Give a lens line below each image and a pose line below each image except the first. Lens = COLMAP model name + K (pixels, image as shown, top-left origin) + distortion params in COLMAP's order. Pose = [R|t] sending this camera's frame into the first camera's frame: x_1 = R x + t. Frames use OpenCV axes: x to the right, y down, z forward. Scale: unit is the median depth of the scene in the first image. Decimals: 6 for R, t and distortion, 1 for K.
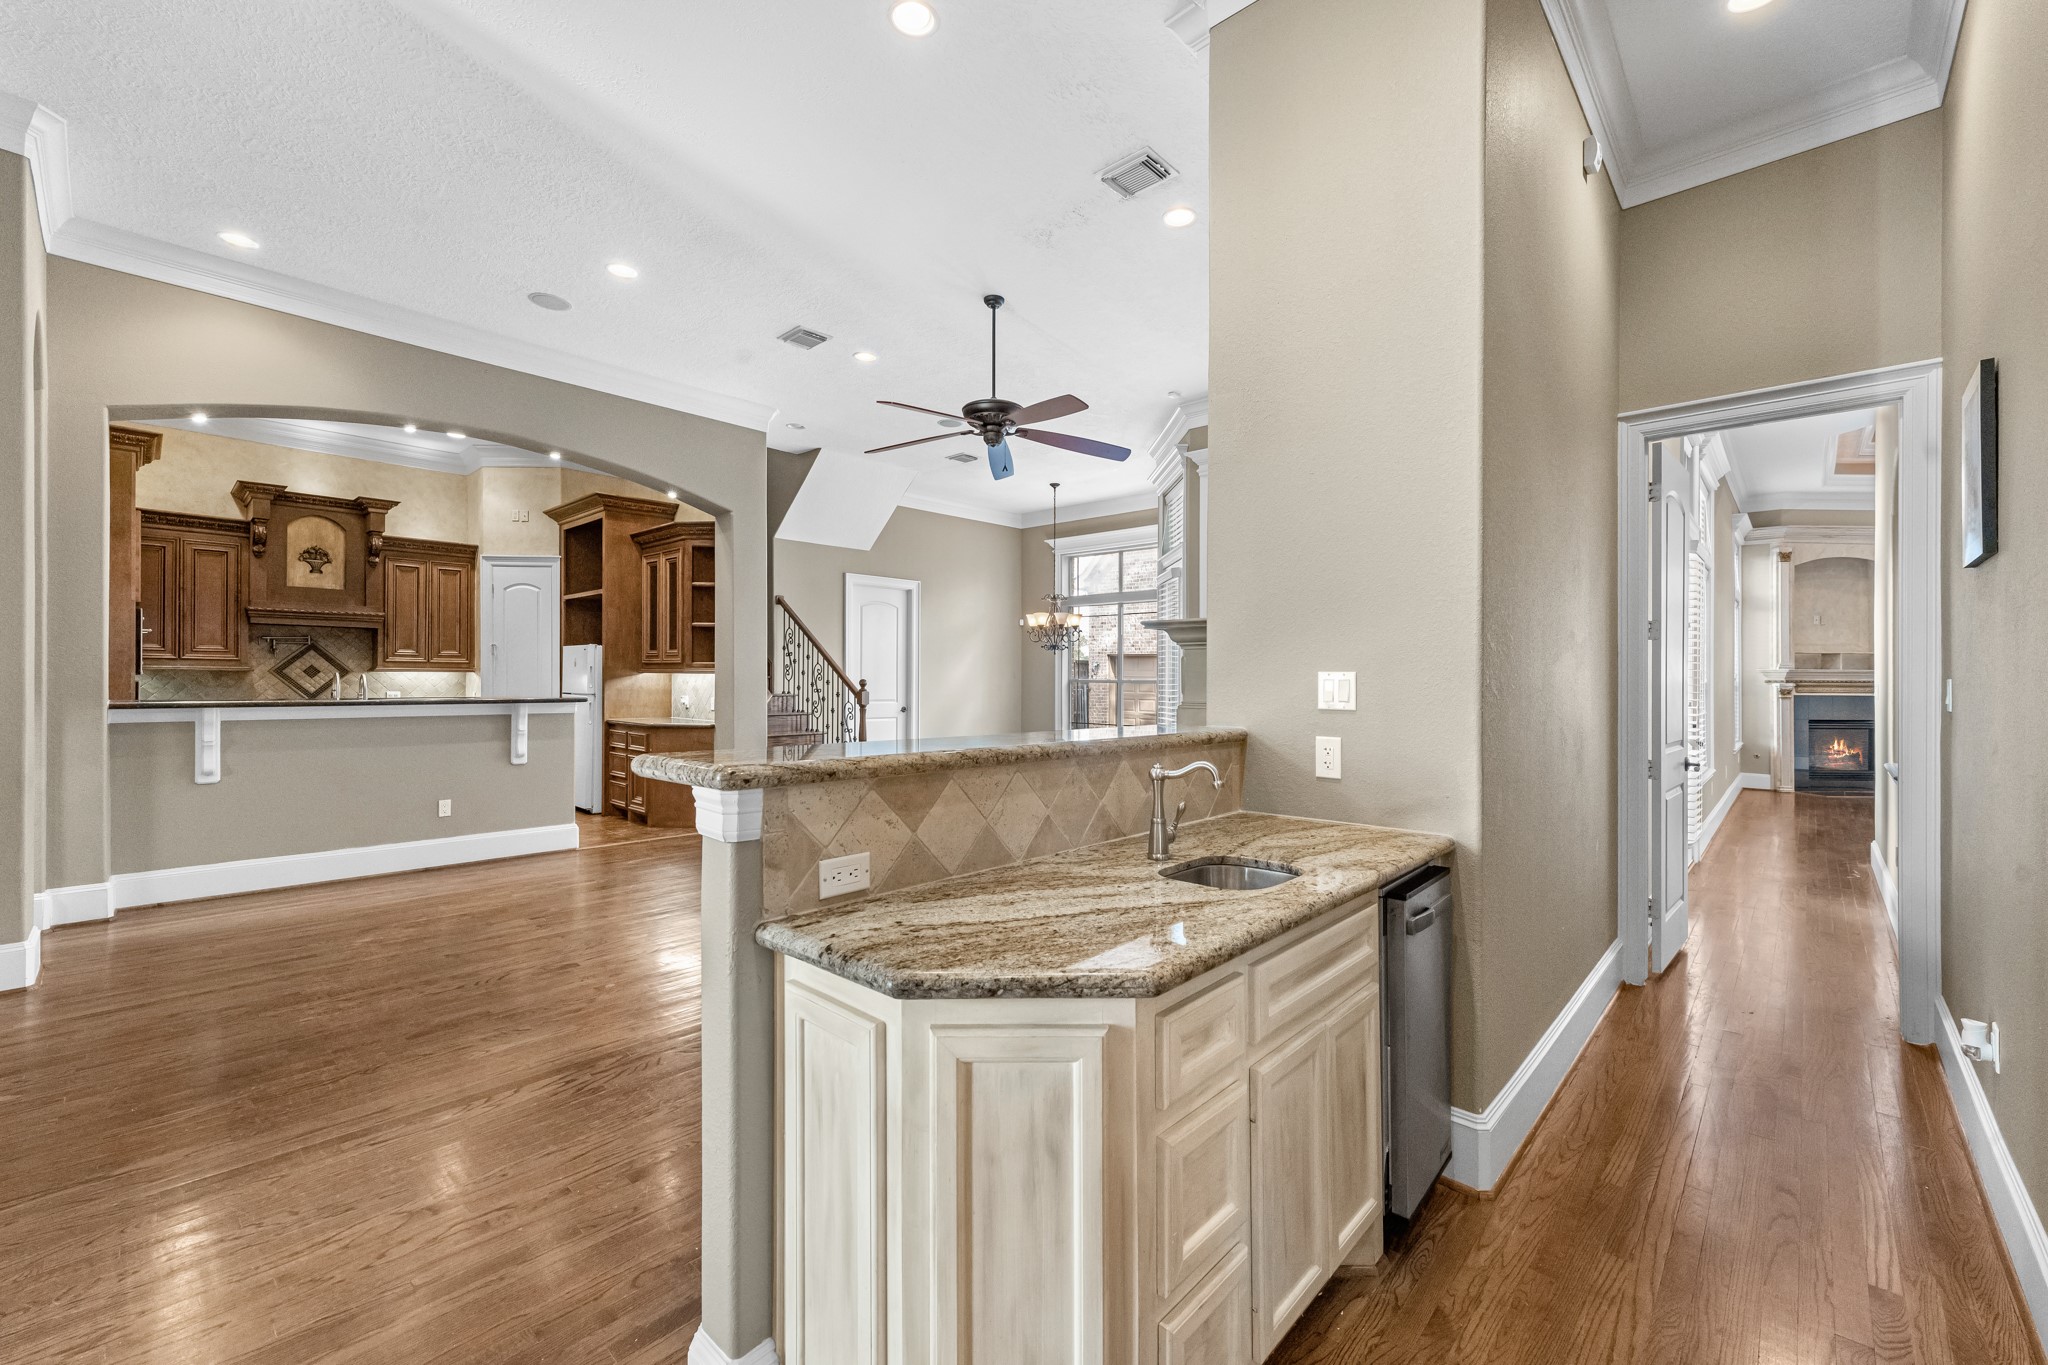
lens RADIAL K [[823.1, 0, 1007.9], [0, 823.1, 686.1], [0, 0, 1]] dist [0.004543, 0.000832]
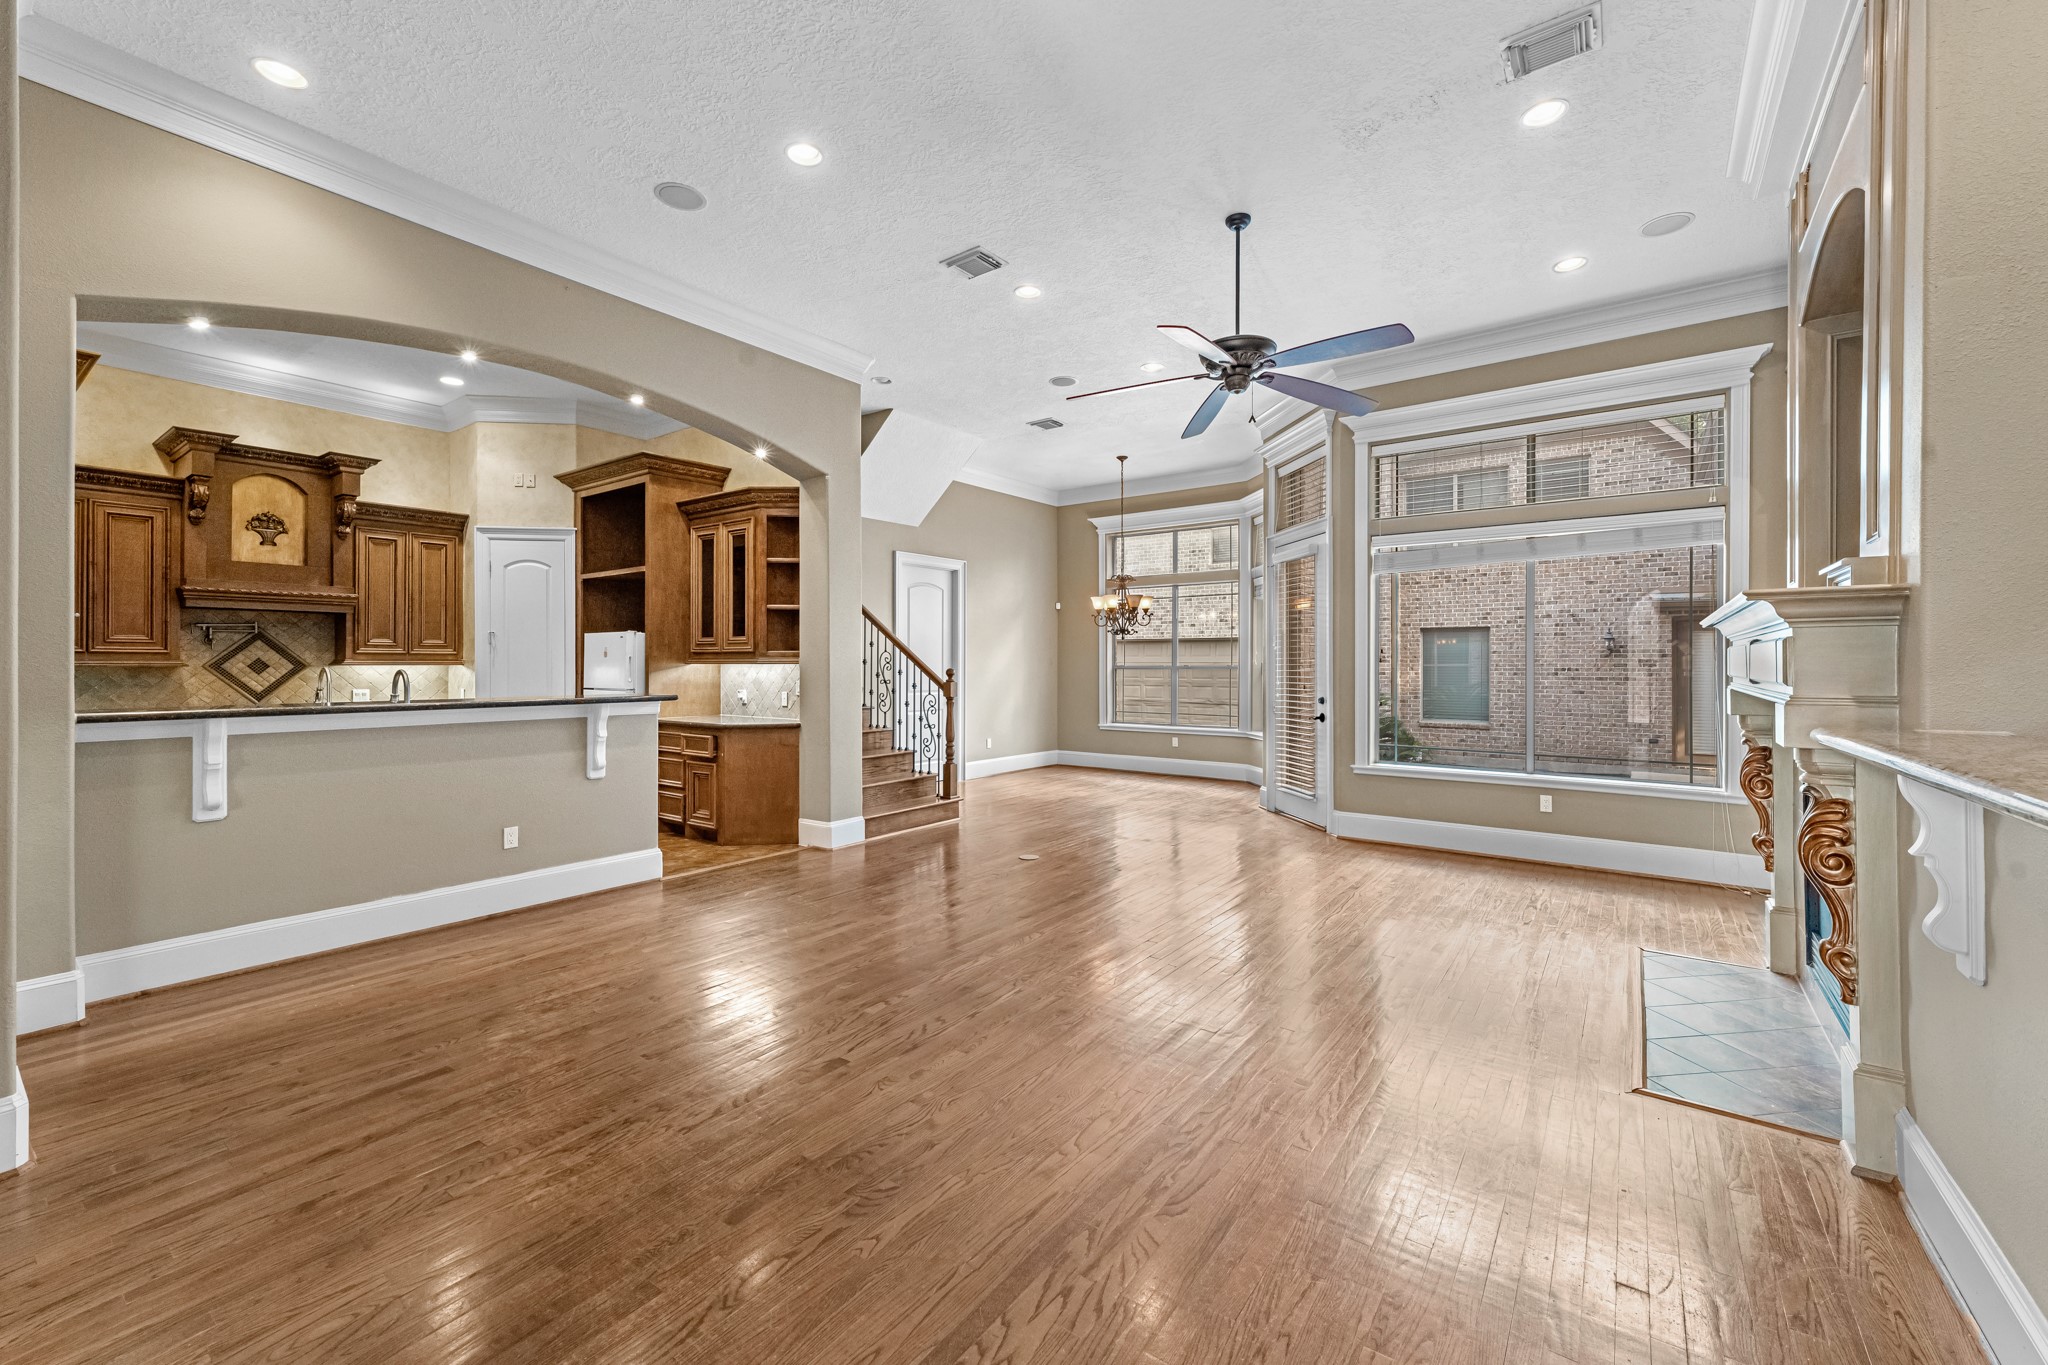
lens RADIAL K [[823.1, 0, 1038.1], [0, 823.1, 666.7], [0, 0, 1]] dist [0.004543, 0.000832]
pose [[0.992934, -0.010693, 0.118187, -0.187347], [0.011525, 0.999913, -0.006353, -0.003472], [-0.118109, 0.007670, 0.992971, 0.105949]]
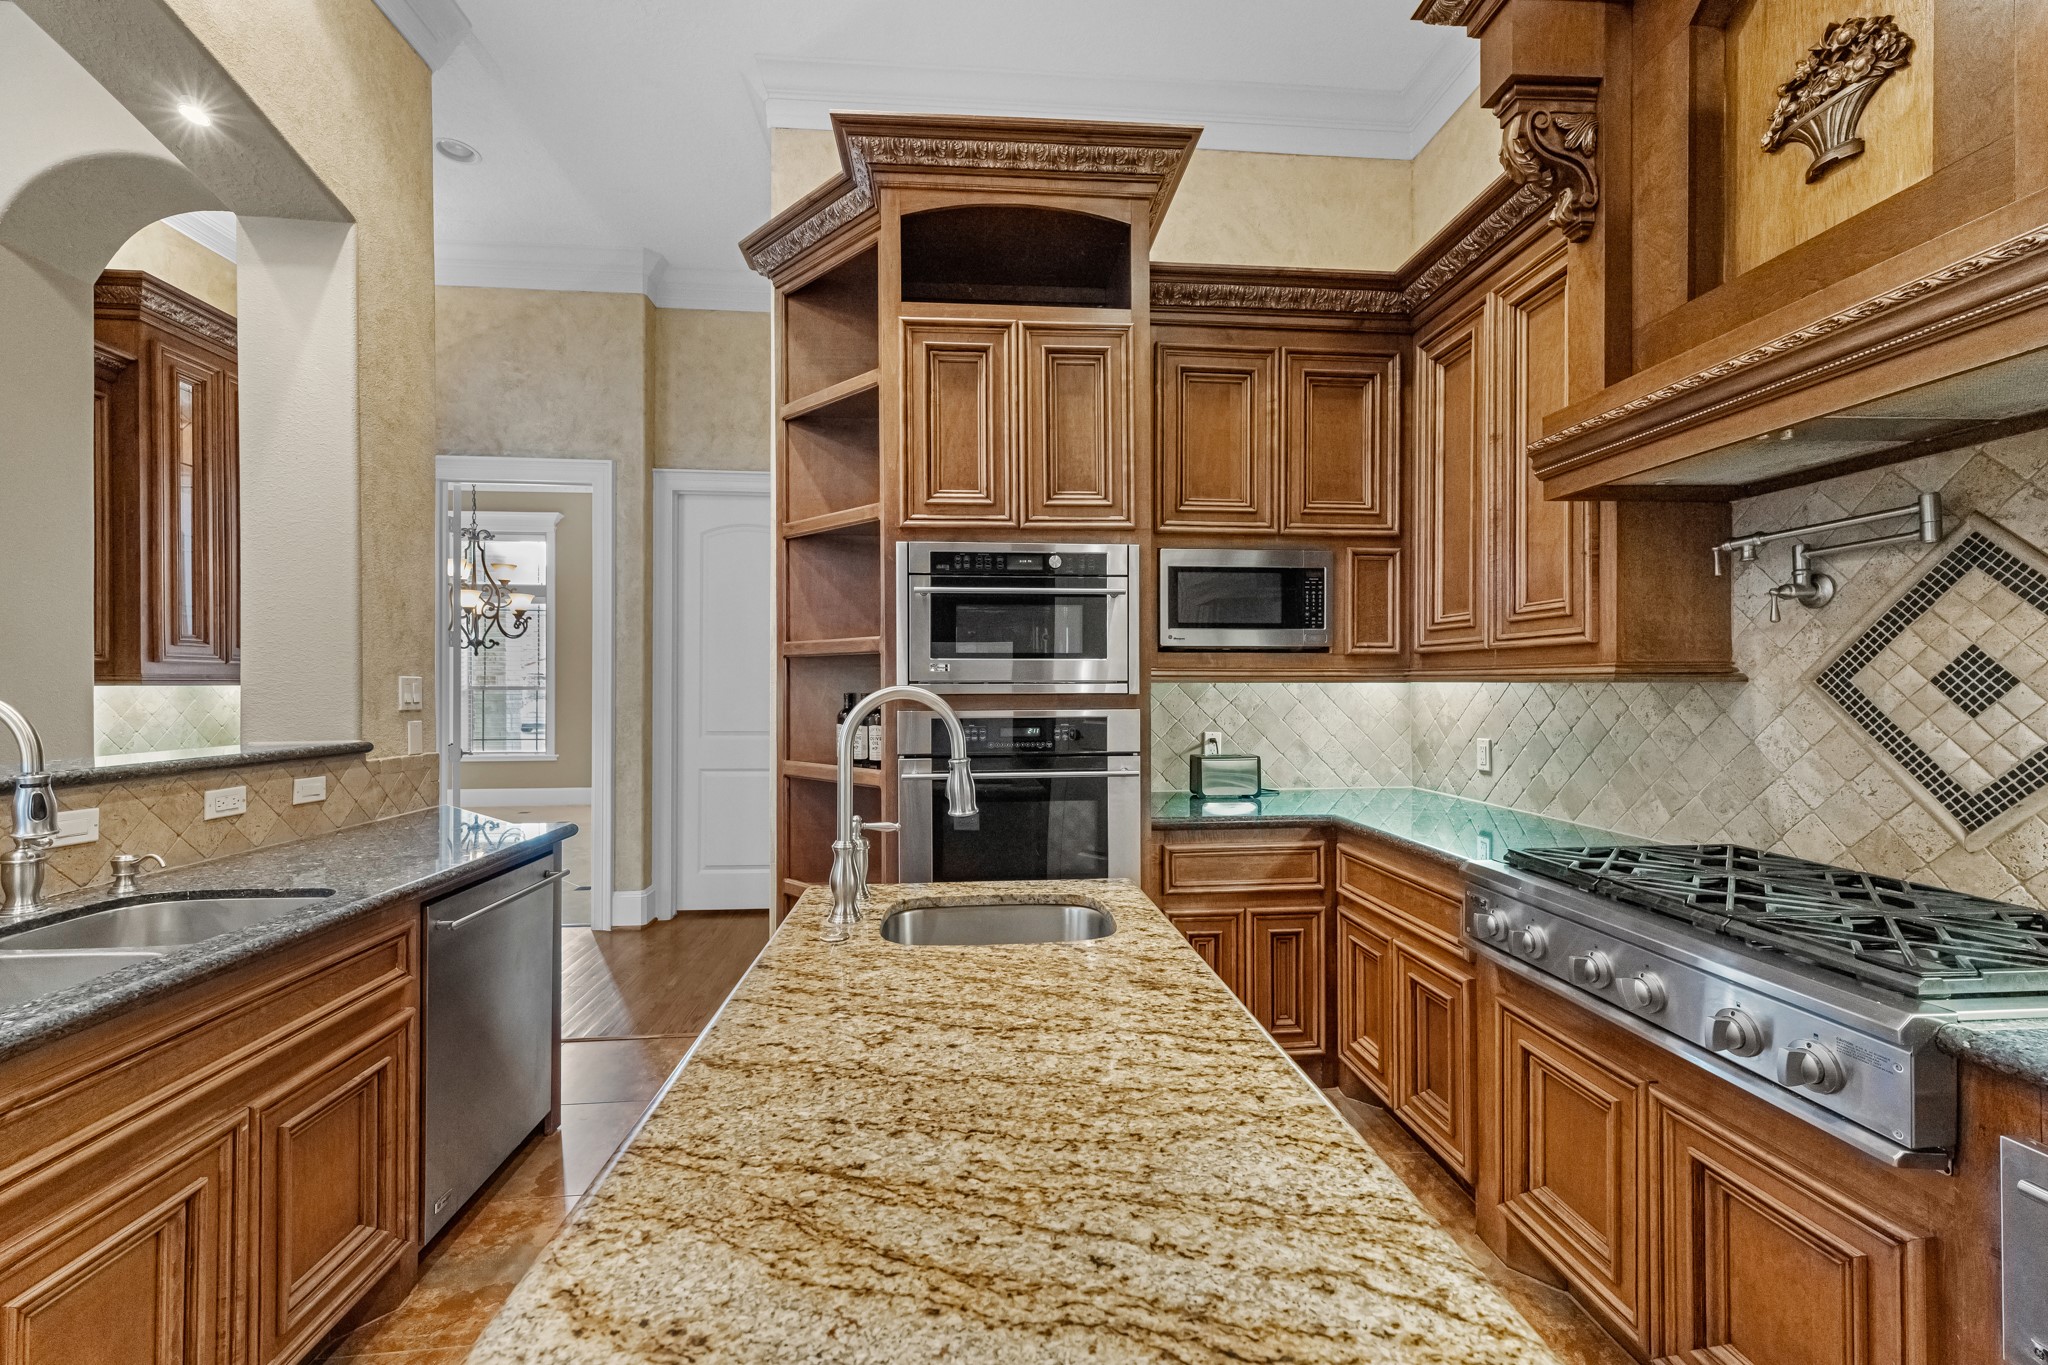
lens RADIAL K [[823.1, 0, 1021.8], [0, 823.1, 681.9], [0, 0, 1]] dist [0.004543, 0.000832]
pose [[-0.680165, -0.013225, -0.732939, -0.590199], [-0.013666, 0.999892, -0.005359, -0.014330], [0.732931, 0.006372, -0.680273, 1.032552]]
